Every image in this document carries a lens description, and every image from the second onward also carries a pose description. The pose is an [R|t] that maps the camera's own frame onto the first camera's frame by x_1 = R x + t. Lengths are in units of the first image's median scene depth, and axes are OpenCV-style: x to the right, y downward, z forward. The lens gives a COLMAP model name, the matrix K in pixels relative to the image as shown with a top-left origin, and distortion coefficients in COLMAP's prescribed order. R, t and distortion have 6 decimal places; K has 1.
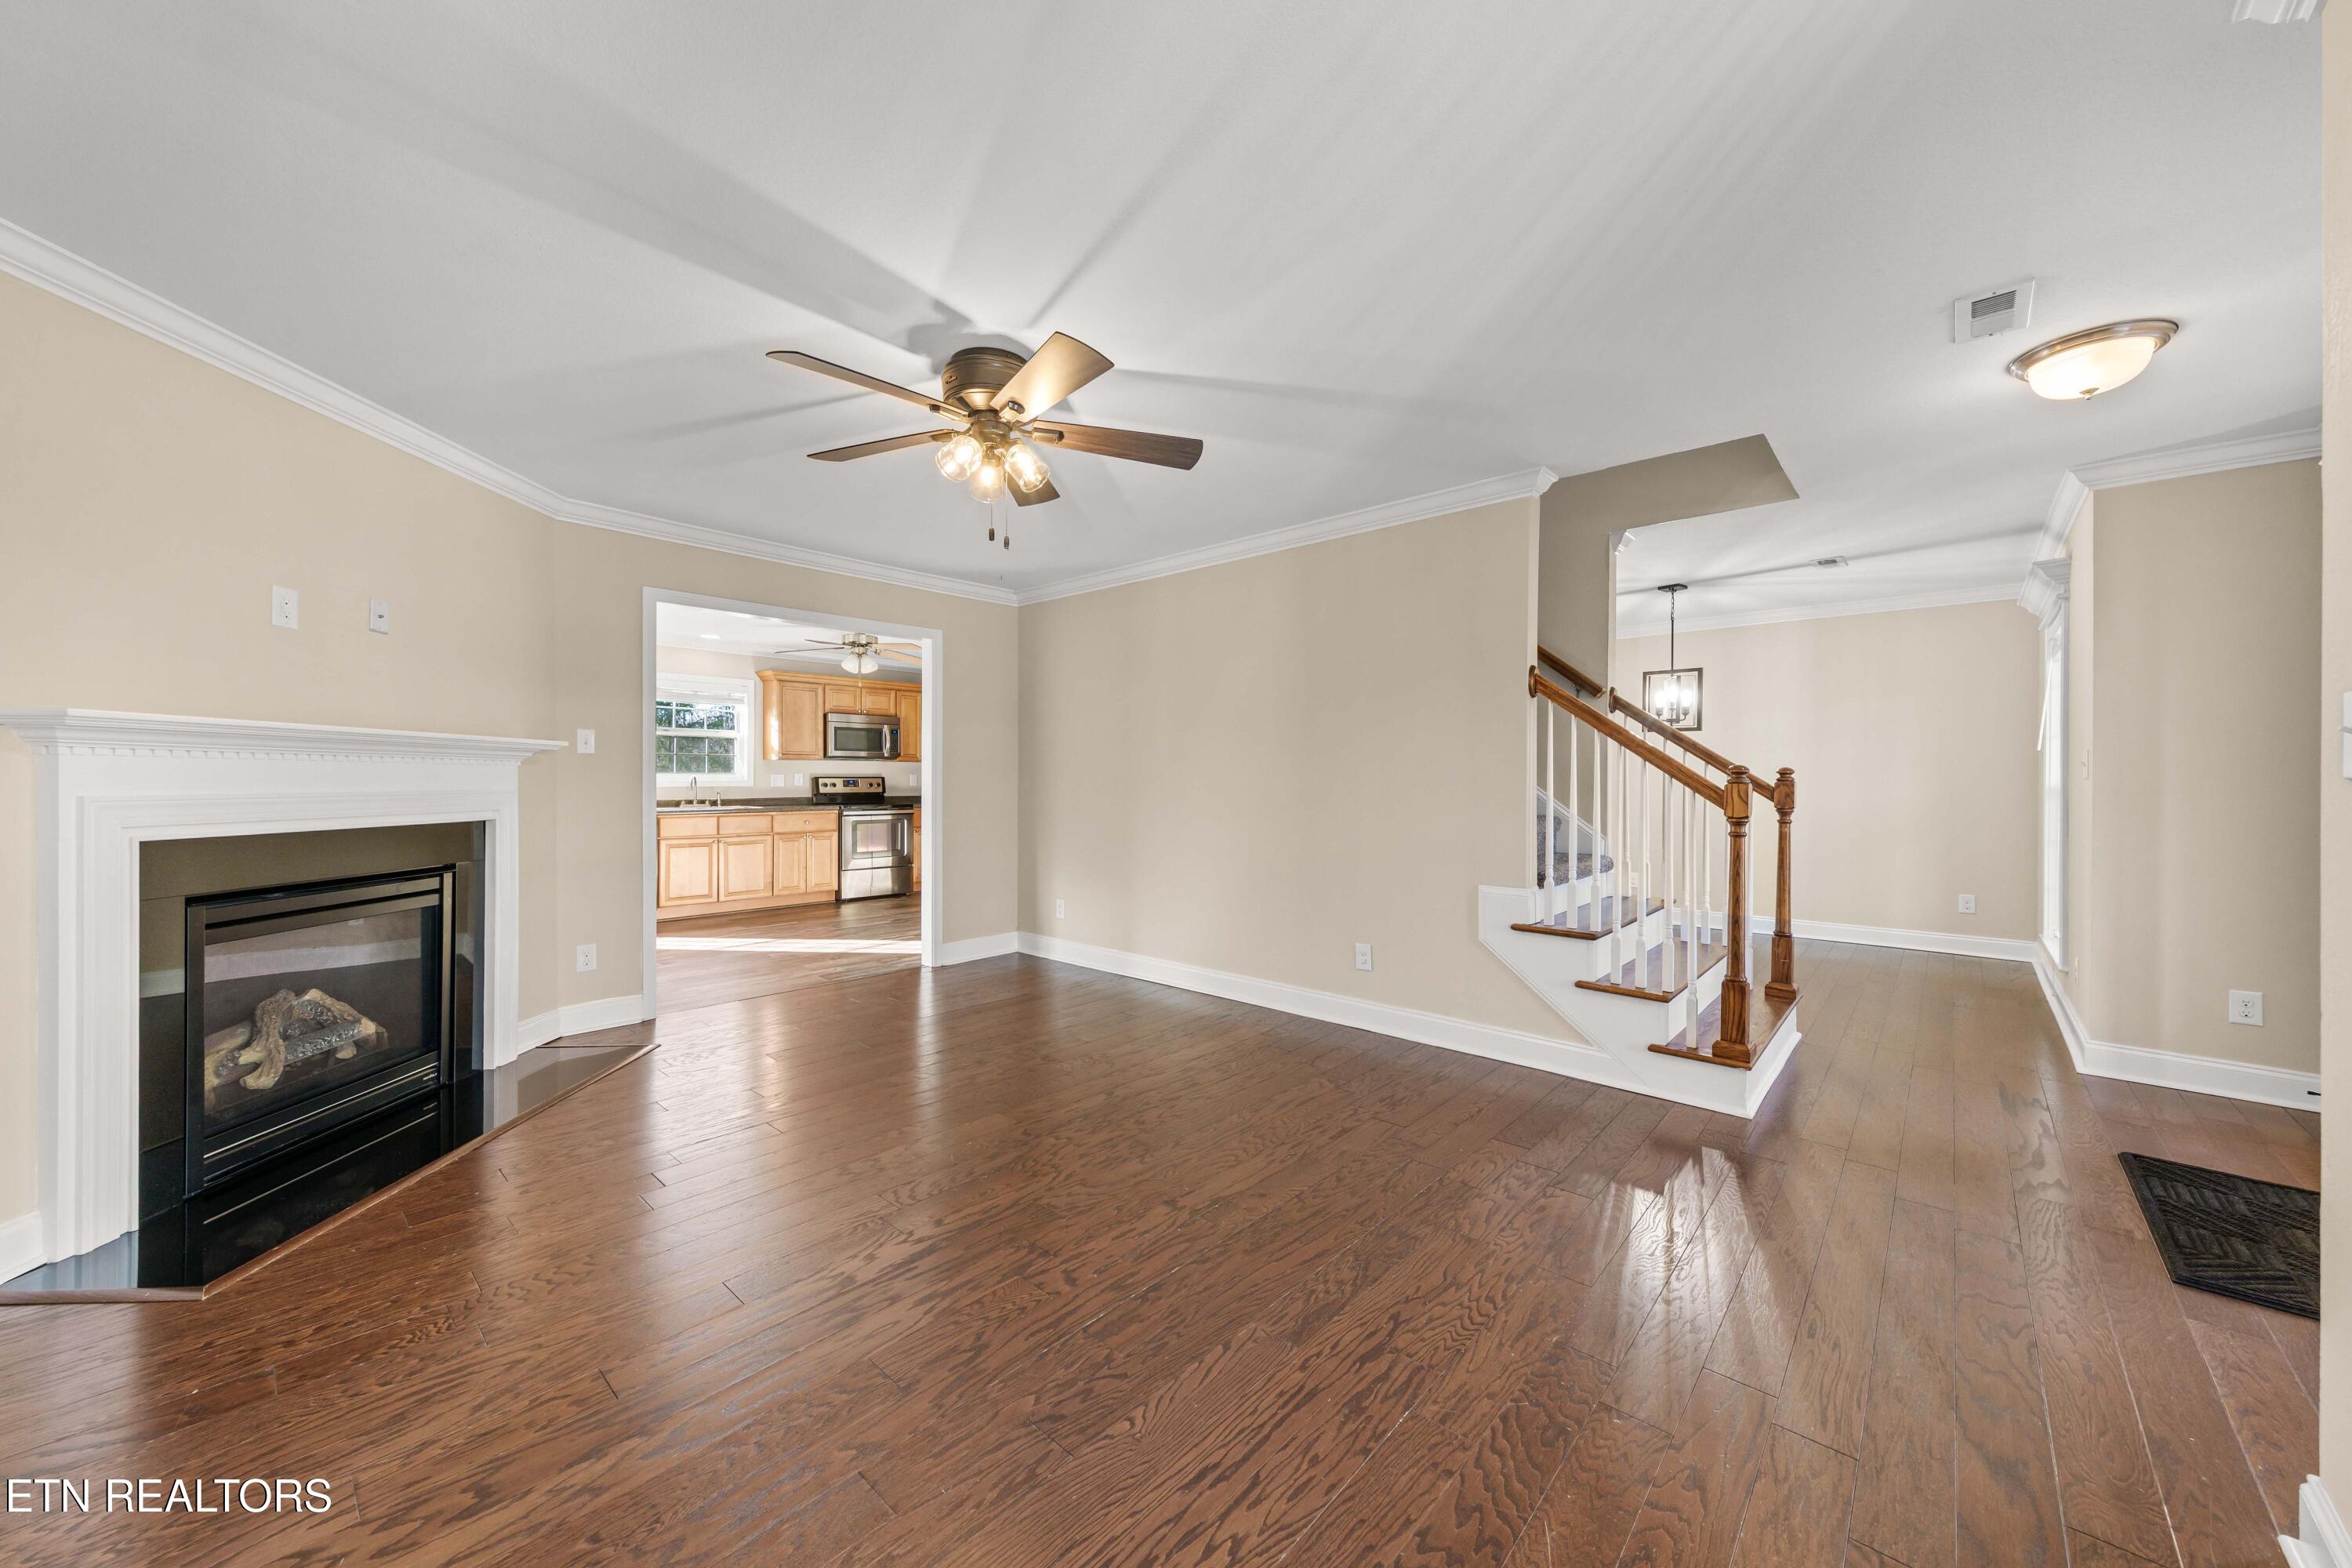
lens RADIAL K [[841.7, 0, 1189.3], [0, 841.7, 780.7], [0, 0, 1]] dist [0.000489, 0.000157]
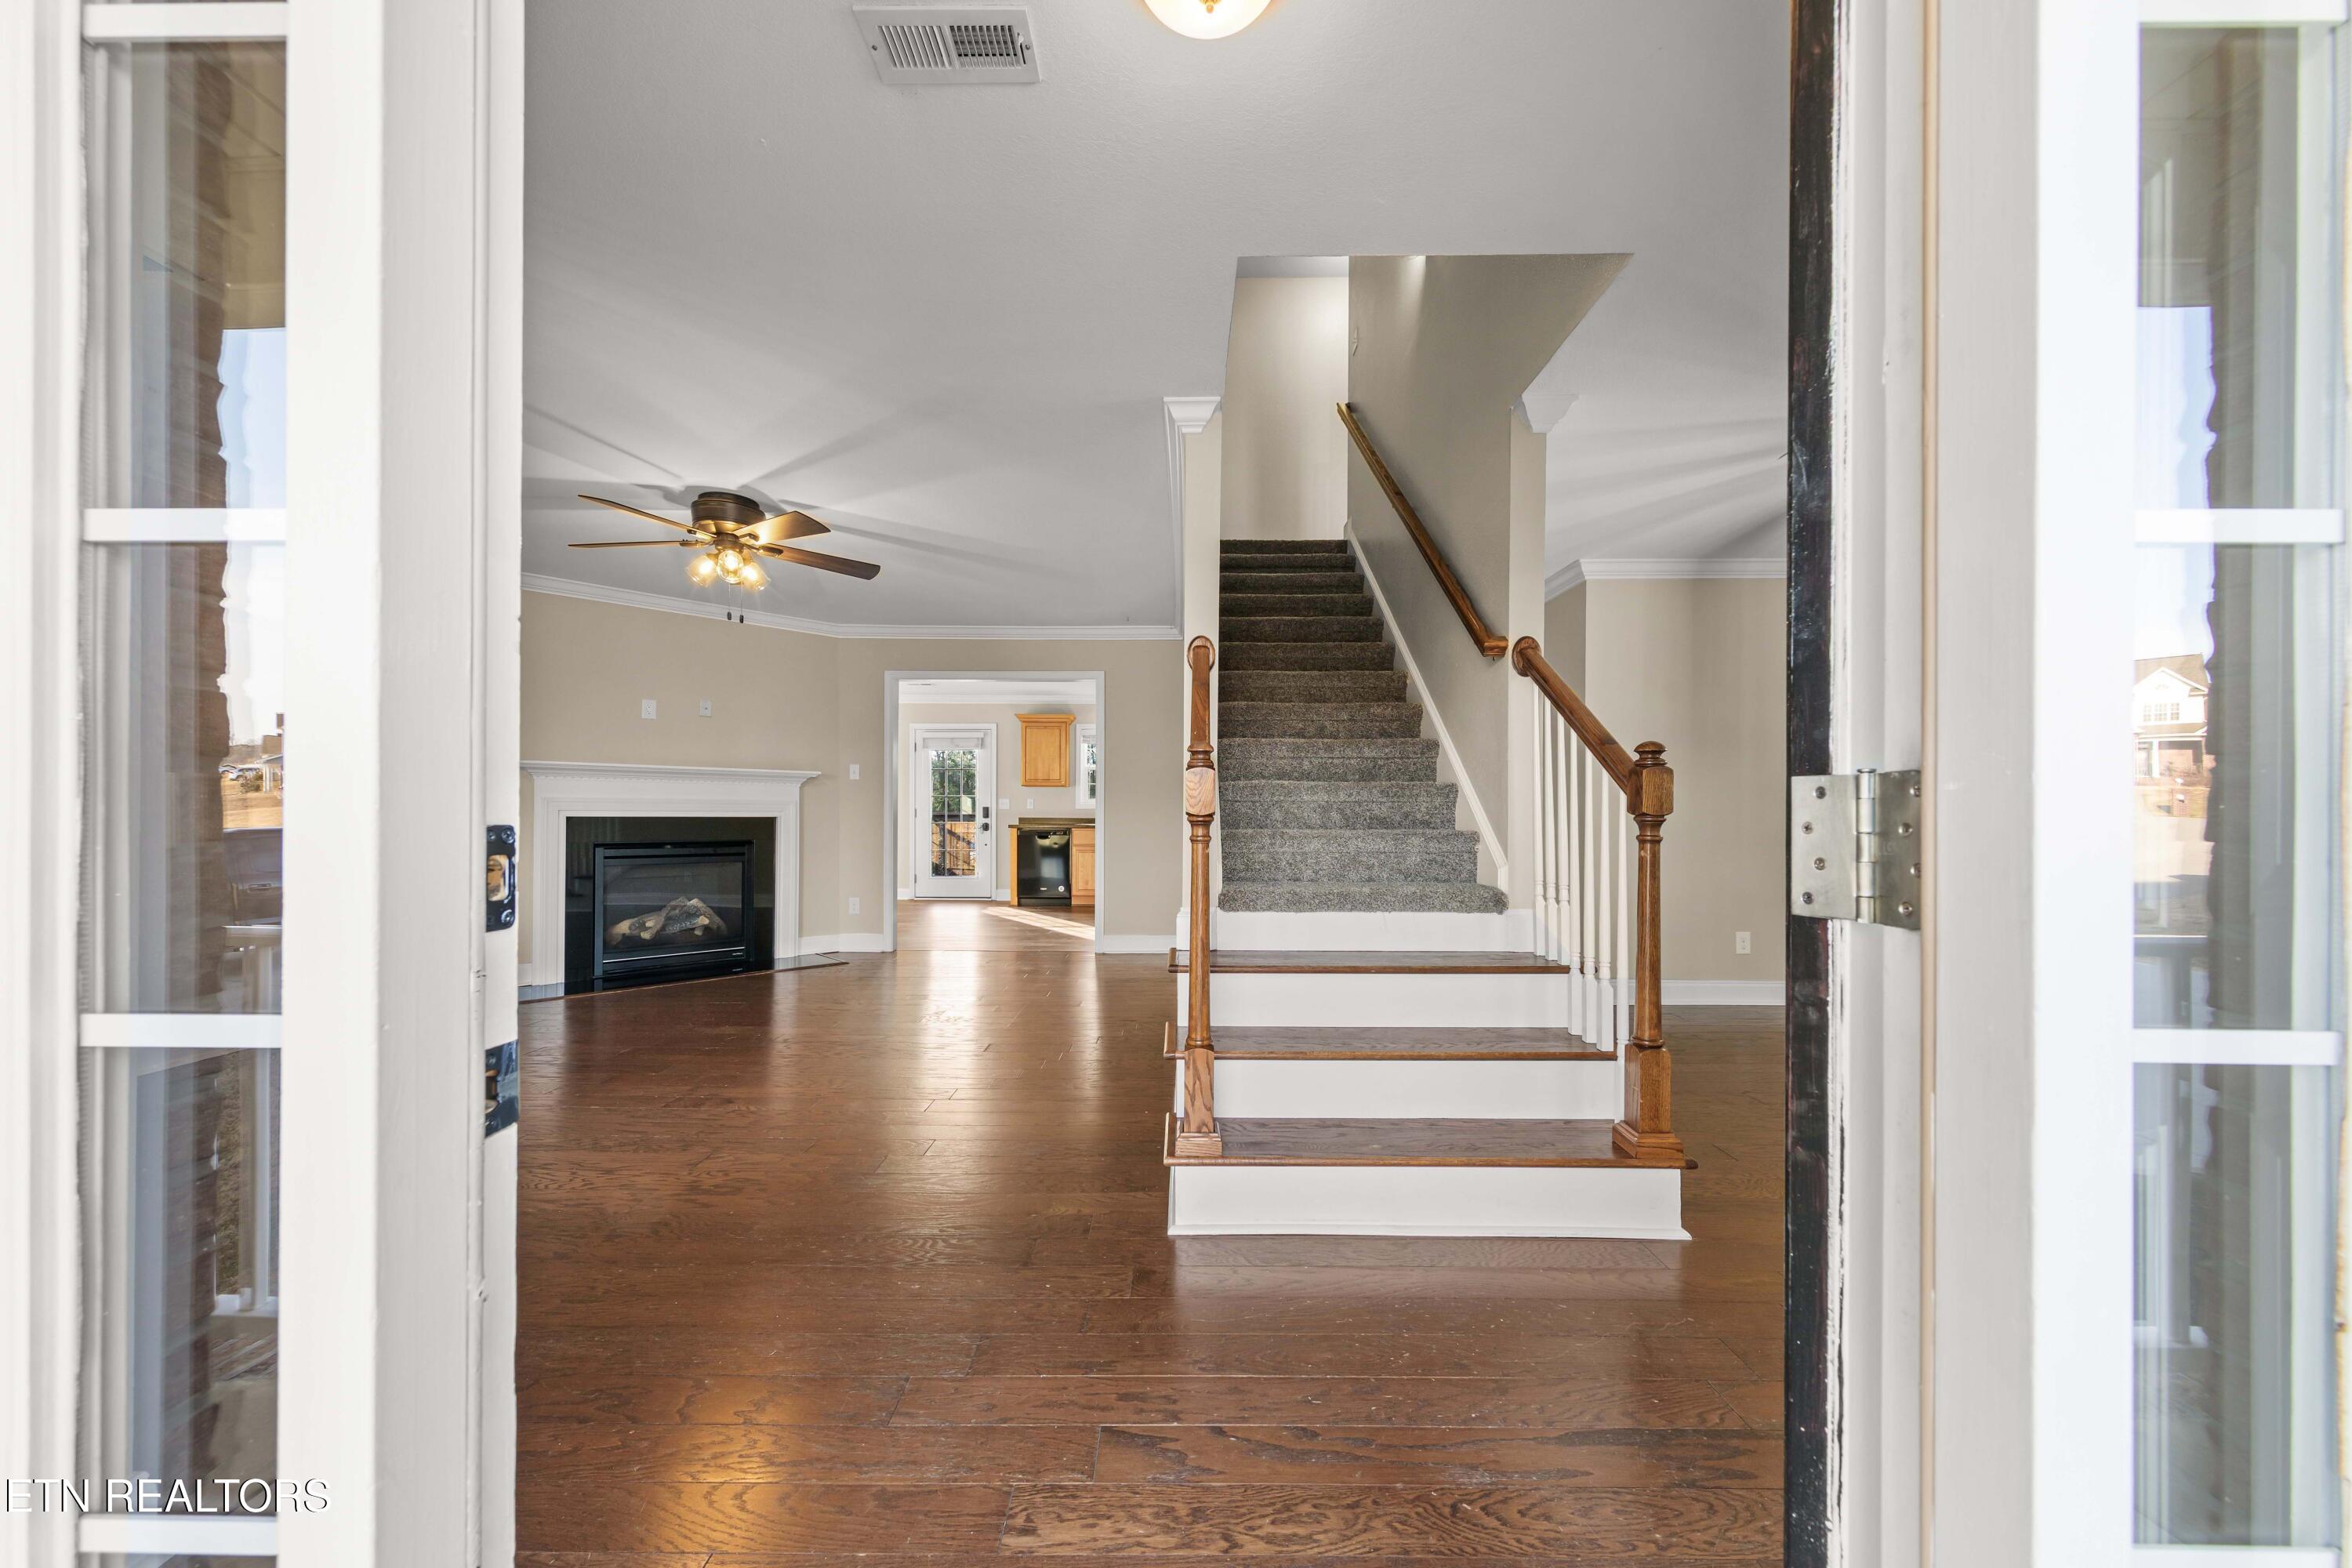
lens RADIAL K [[832.2, 0, 1178.9], [0, 832.2, 812.2], [0, 0, 1]] dist [0.001752, -0.000021]
pose [[0.665840, 0.000204, -0.746095, 0.434840], [-0.004367, 0.999984, -0.003624, 0.016306], [0.746082, 0.005672, 0.665830, 0.195820]]
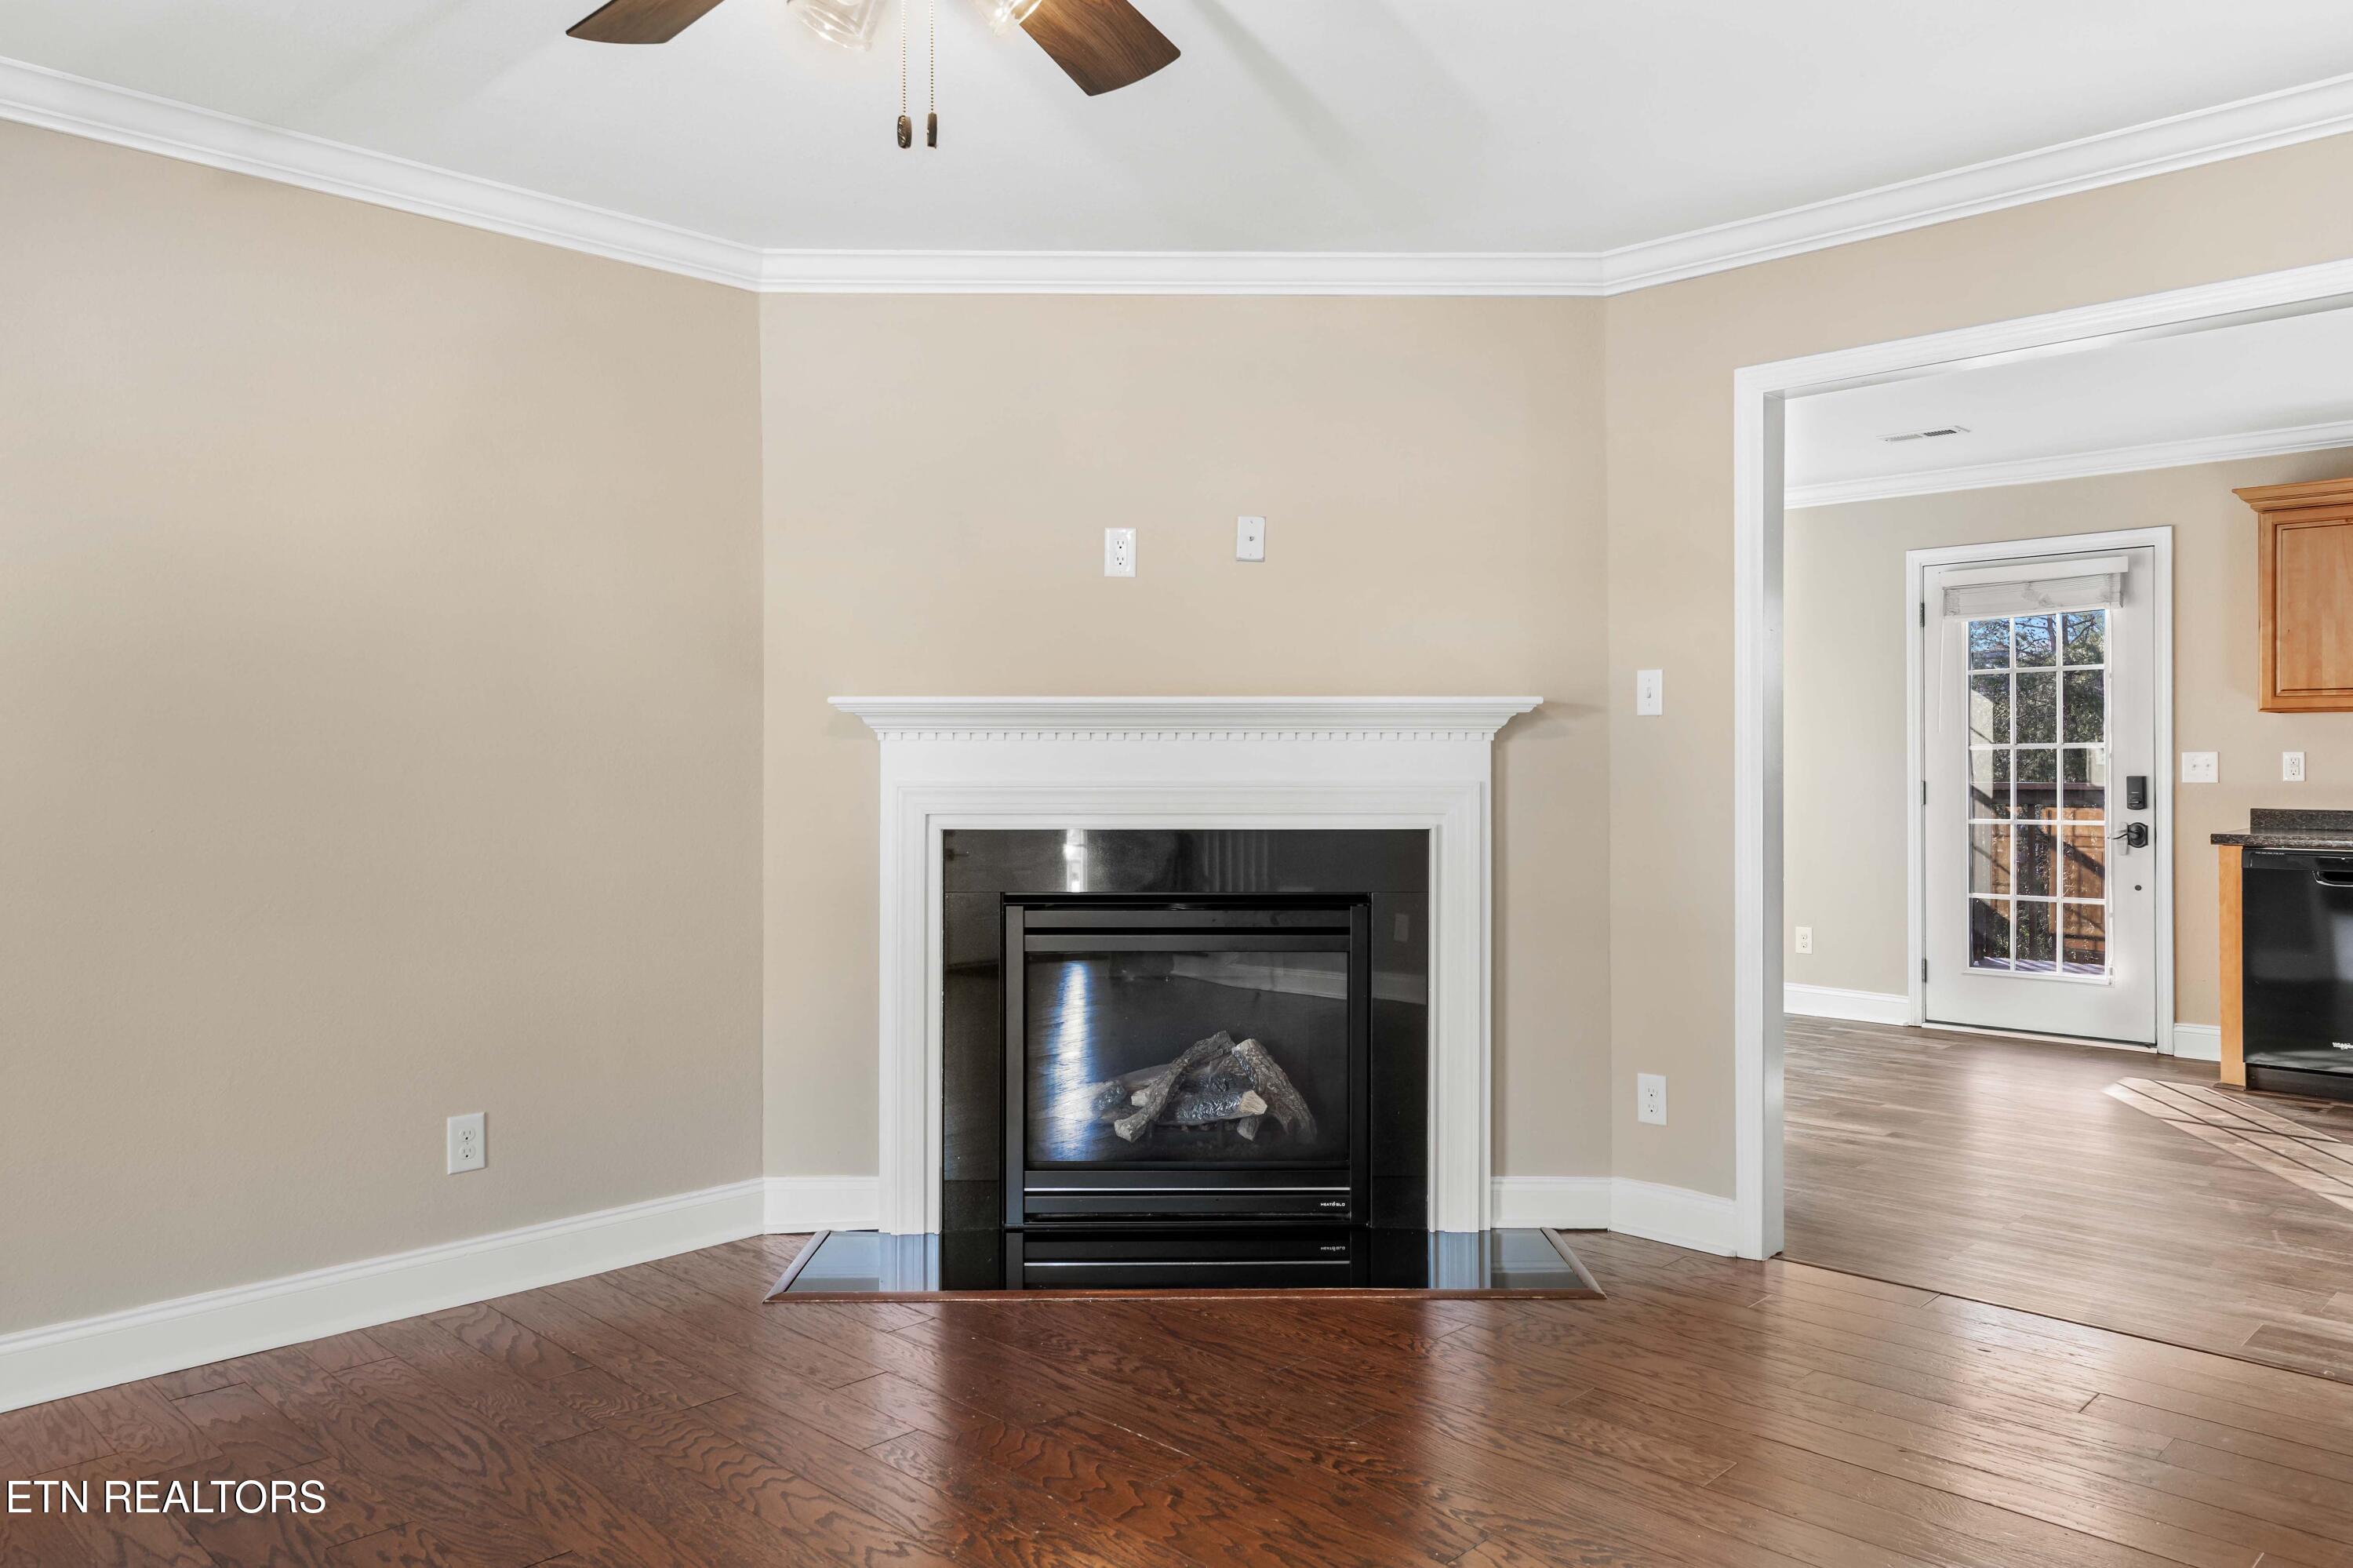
lens RADIAL K [[1642.3, 0, 1196.3], [0, 1642.3, 766.4], [0, 0, 1]] dist [0.003437, -0.001257]
pose [[-0.040905, 0.000724, -0.999163, 0.163248], [0.000557, 1.000000, 0.000702, -0.000323], [0.999163, -0.000528, -0.040906, 0.368486]]
